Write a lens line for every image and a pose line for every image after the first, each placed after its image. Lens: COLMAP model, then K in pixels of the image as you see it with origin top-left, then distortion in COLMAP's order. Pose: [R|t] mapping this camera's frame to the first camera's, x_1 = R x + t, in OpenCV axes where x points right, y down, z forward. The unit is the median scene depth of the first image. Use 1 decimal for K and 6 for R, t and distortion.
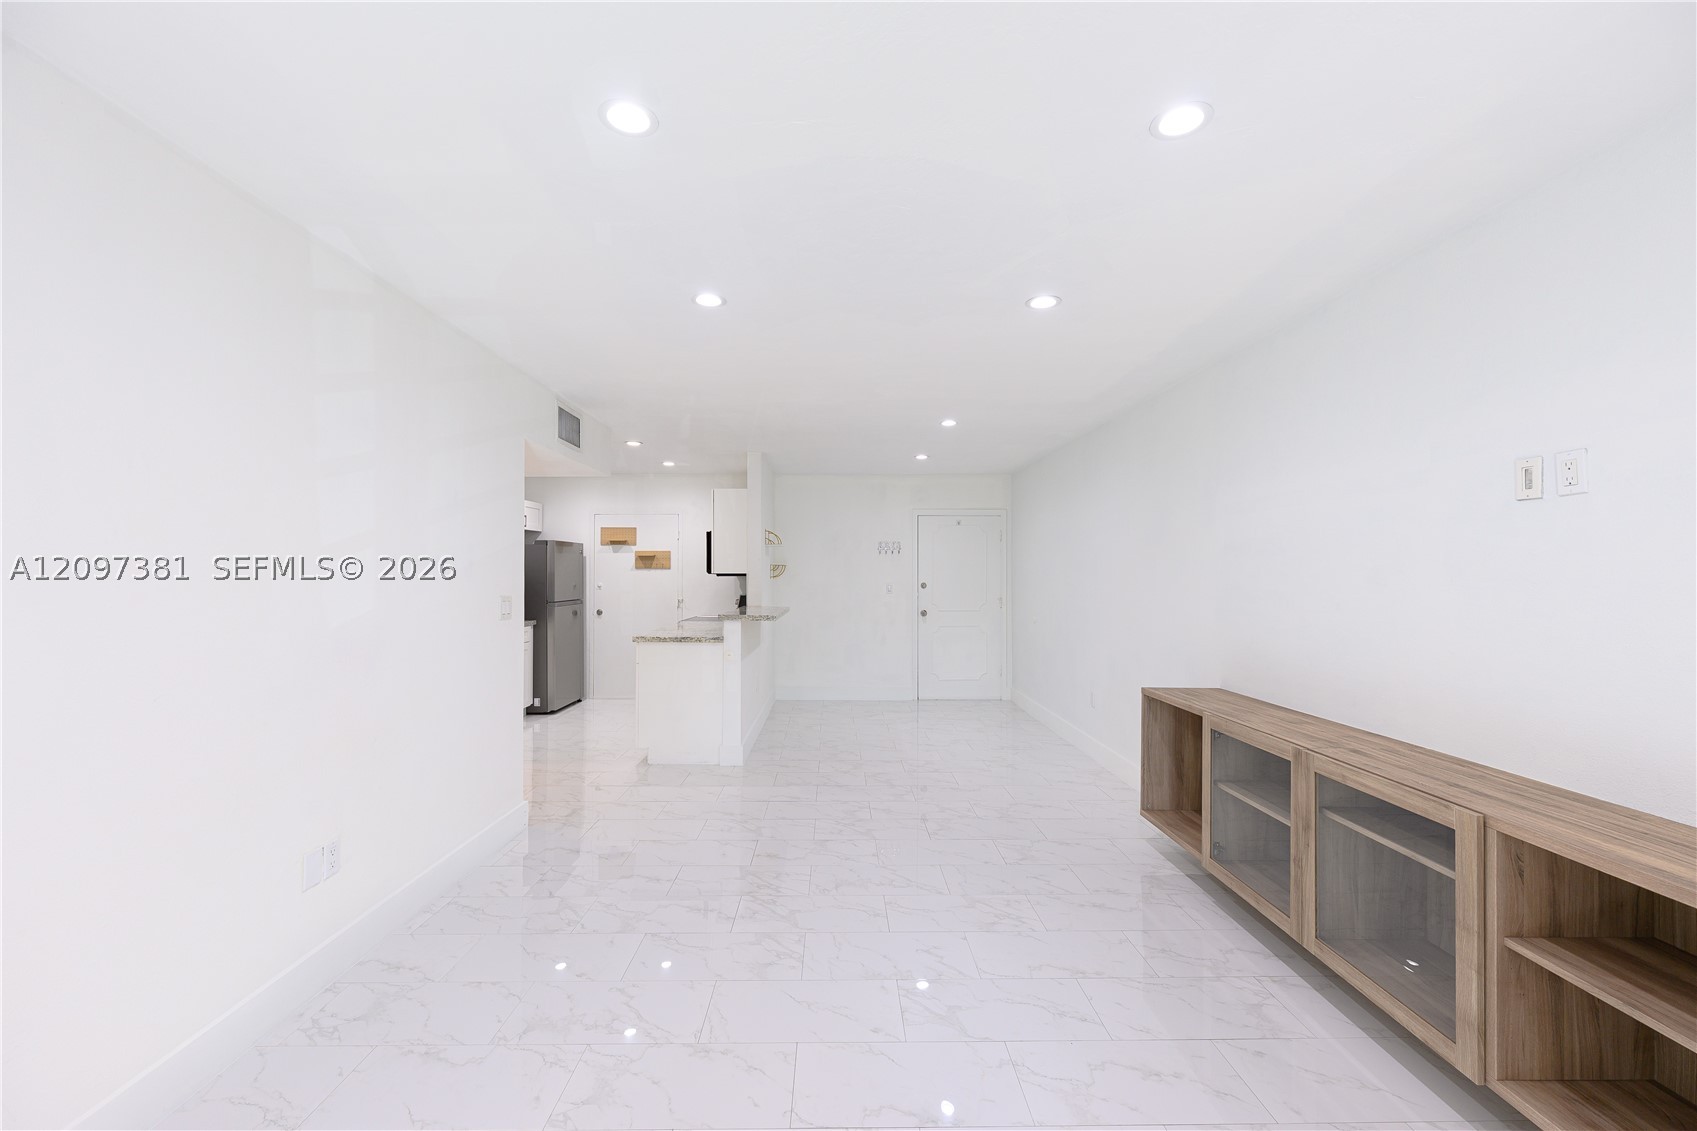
lens RADIAL K [[671.1, 0, 844.7], [0, 671.1, 569.3], [0, 0, 1]] dist [0.000748, 0.000275]
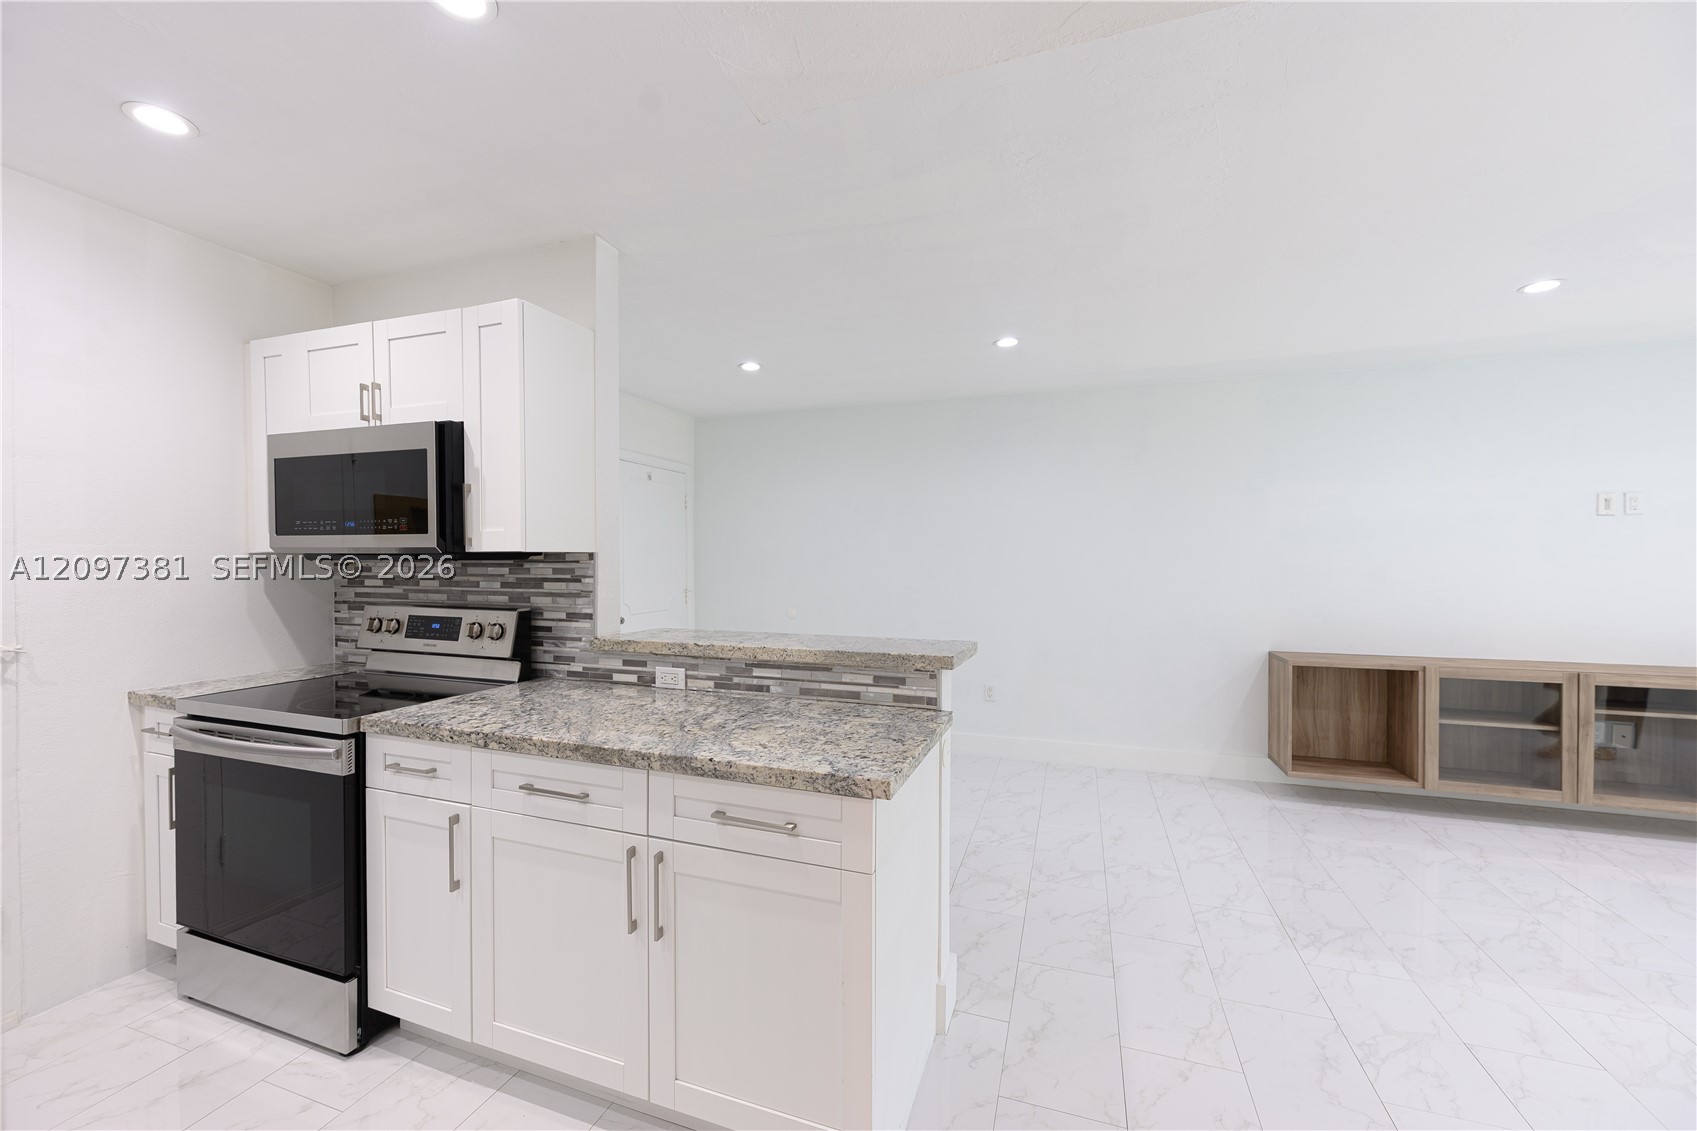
lens RADIAL K [[669.2, 0, 843.2], [0, 669.2, 567.2], [0, 0, 1]] dist [0.001065, -0.000222]
pose [[0.342631, -0.014472, 0.939359, -0.573733], [-0.006349, 0.999823, 0.017720, 0.008630], [-0.939449, -0.012036, 0.342478, 0.919534]]
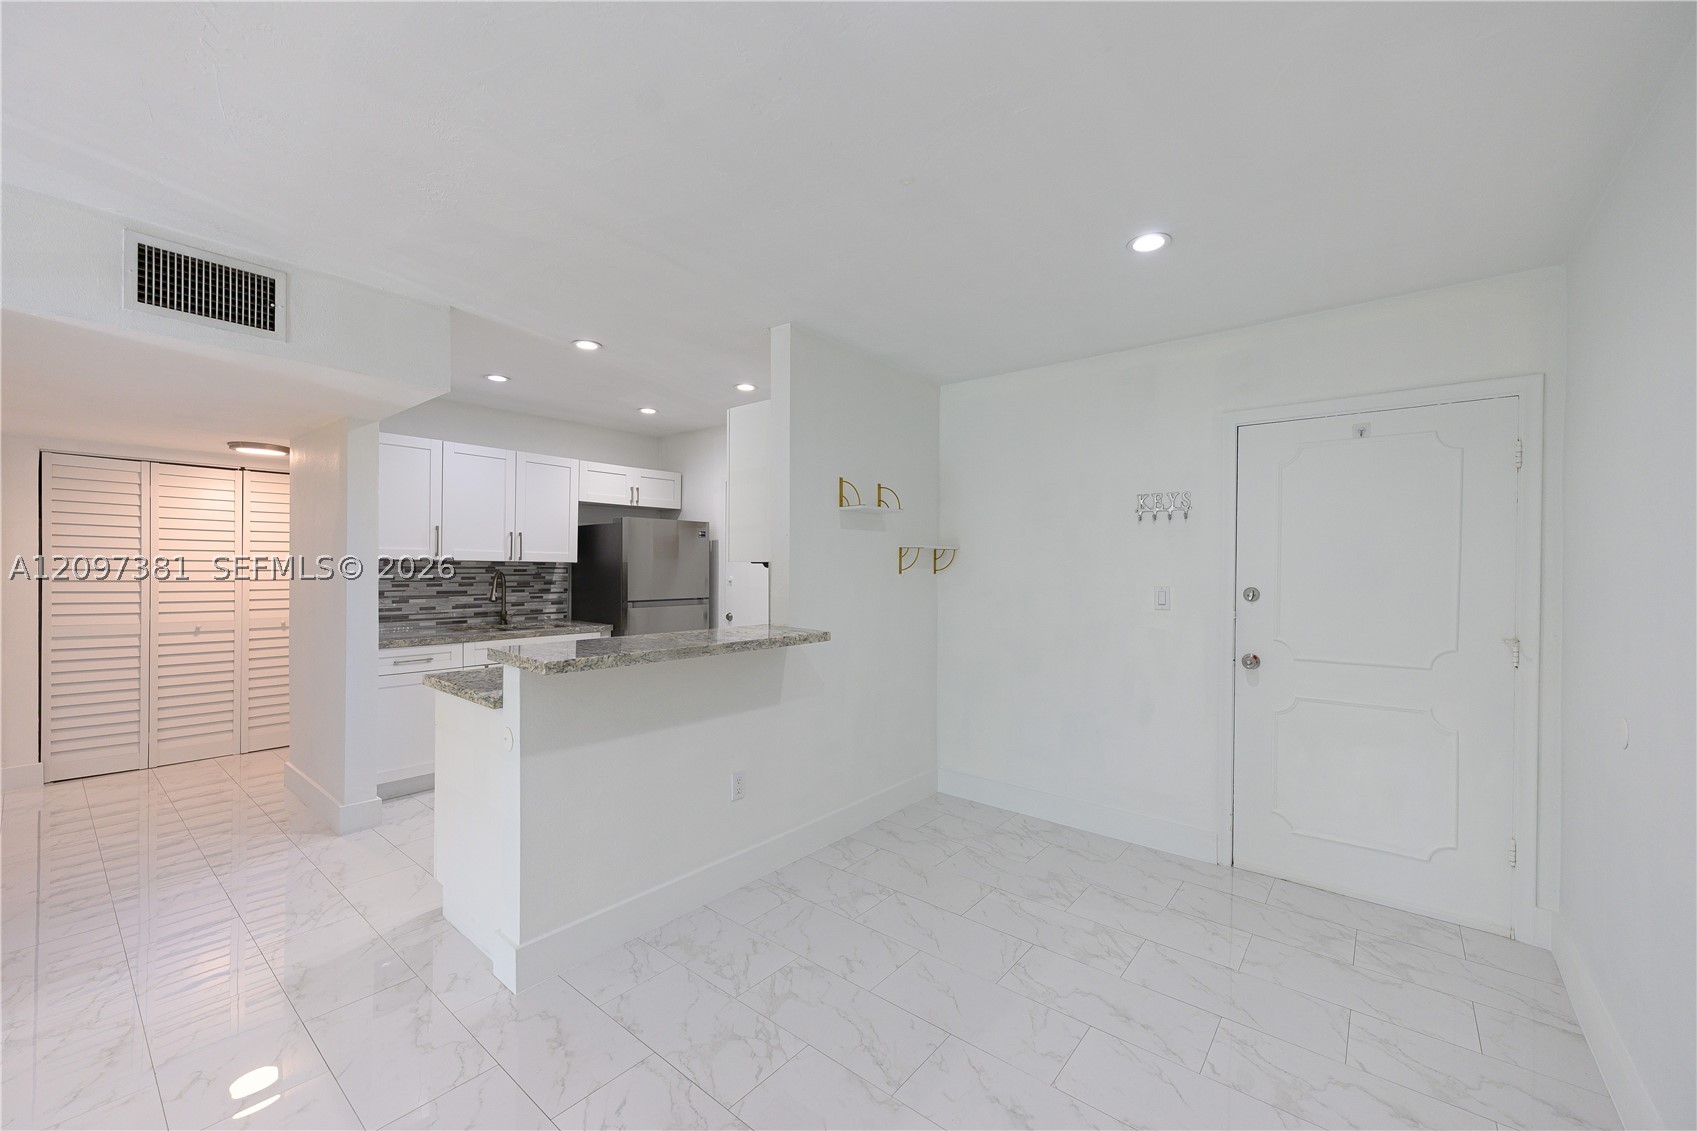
lens RADIAL K [[669.9, 0, 842.3], [0, 669.9, 570.1], [0, 0, 1]] dist [-0.001224, -0.000080]
pose [[0.763974, 0.008591, -0.645190, 0.291510], [-0.002622, 0.999944, 0.010211, 0.008764], [0.645241, -0.006109, 0.763954, 0.799962]]
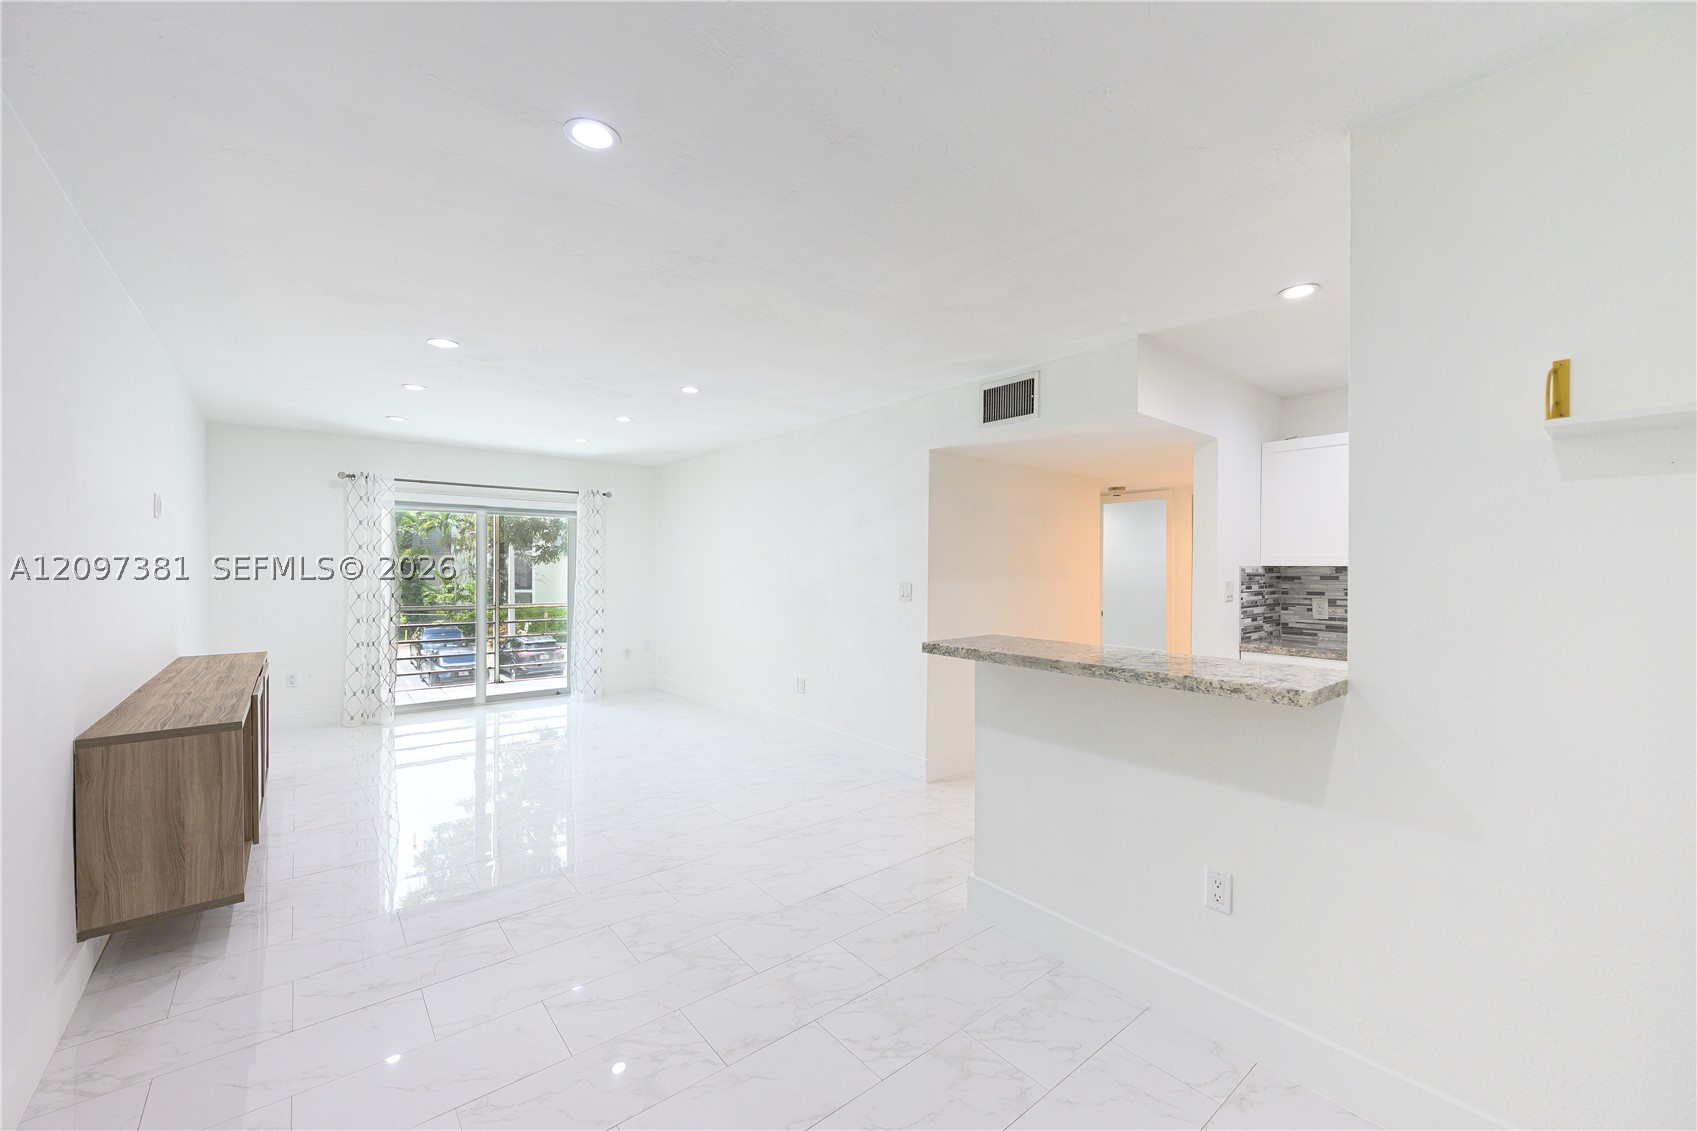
lens RADIAL K [[669.2, 0, 843.2], [0, 669.2, 567.2], [0, 0, 1]] dist [0.001065, -0.000222]
pose [[-0.784214, -0.005973, -0.620462, 0.270952], [-0.002481, 0.999976, -0.006491, 0.013106], [0.620486, -0.003552, -0.784210, 1.363192]]
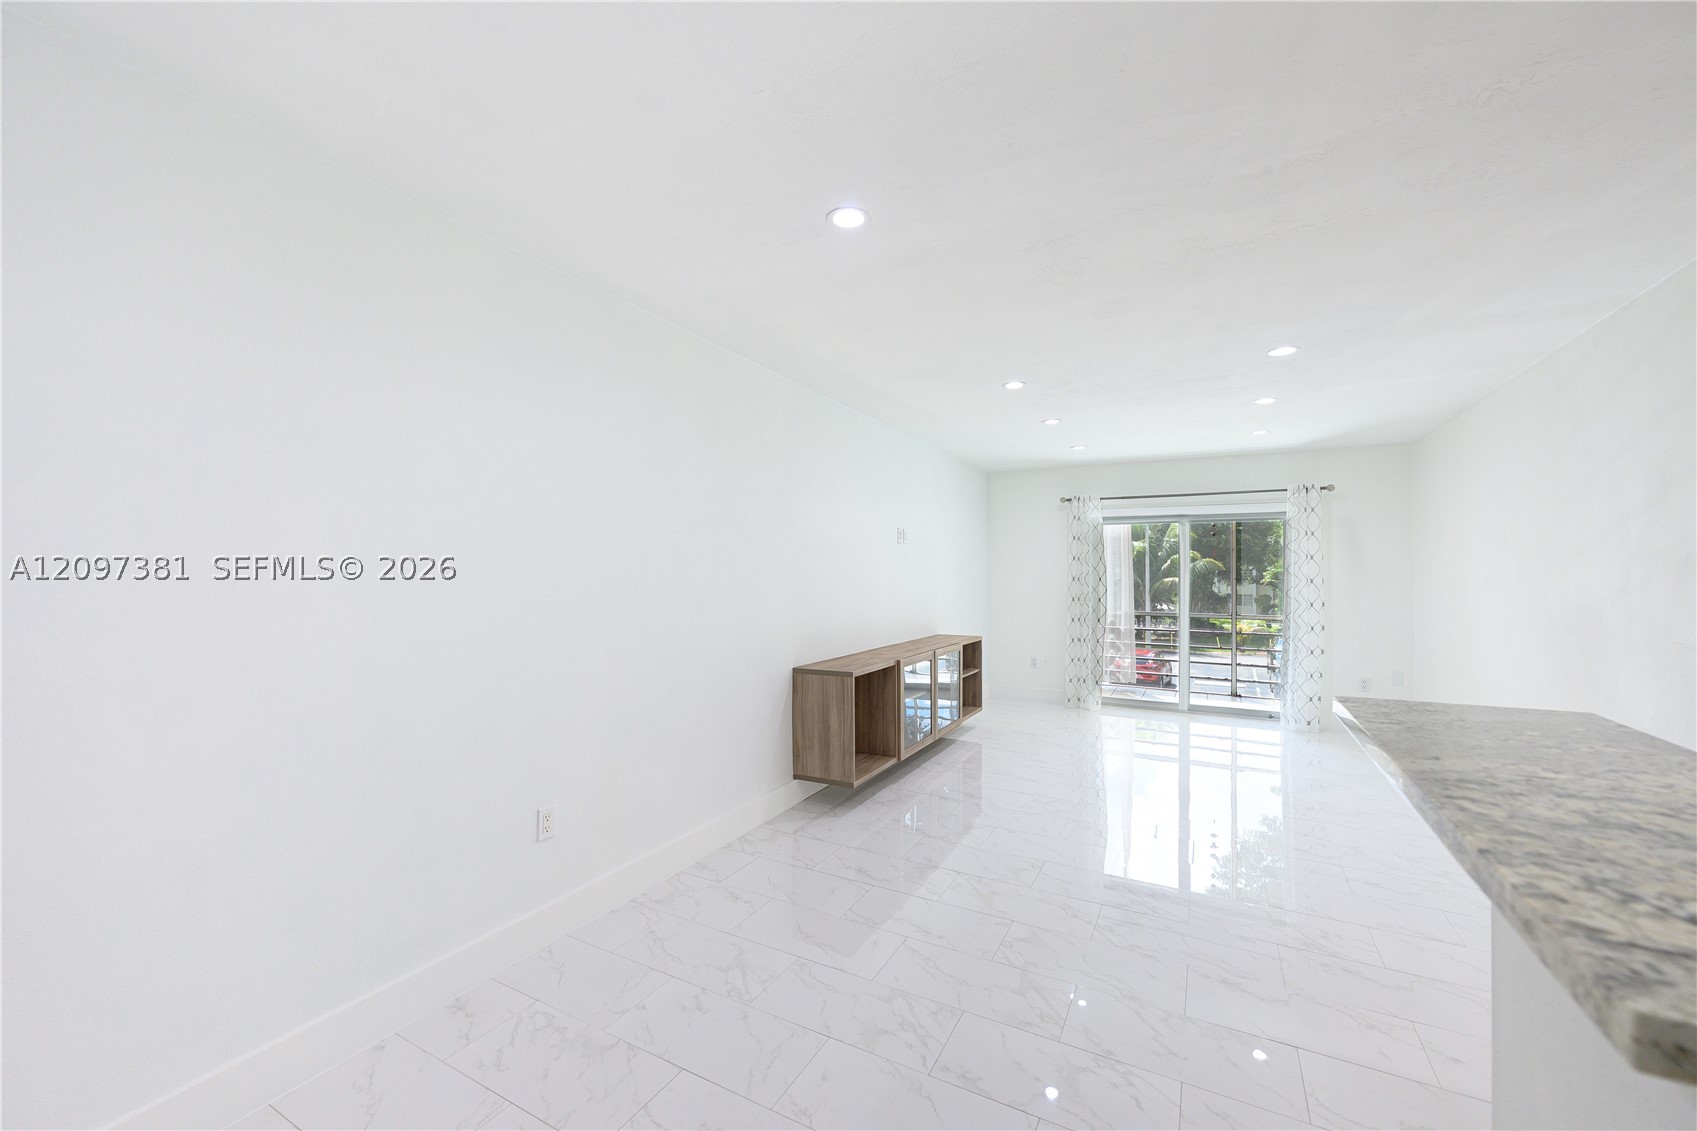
lens RADIAL K [[669.2, 0, 843.2], [0, 669.2, 567.2], [0, 0, 1]] dist [0.001065, -0.000222]
pose [[-0.871576, -0.001835, 0.490256, -0.055269], [-0.009752, 0.999860, -0.013594, 0.014288], [-0.490163, -0.016629, -0.871472, 1.379439]]
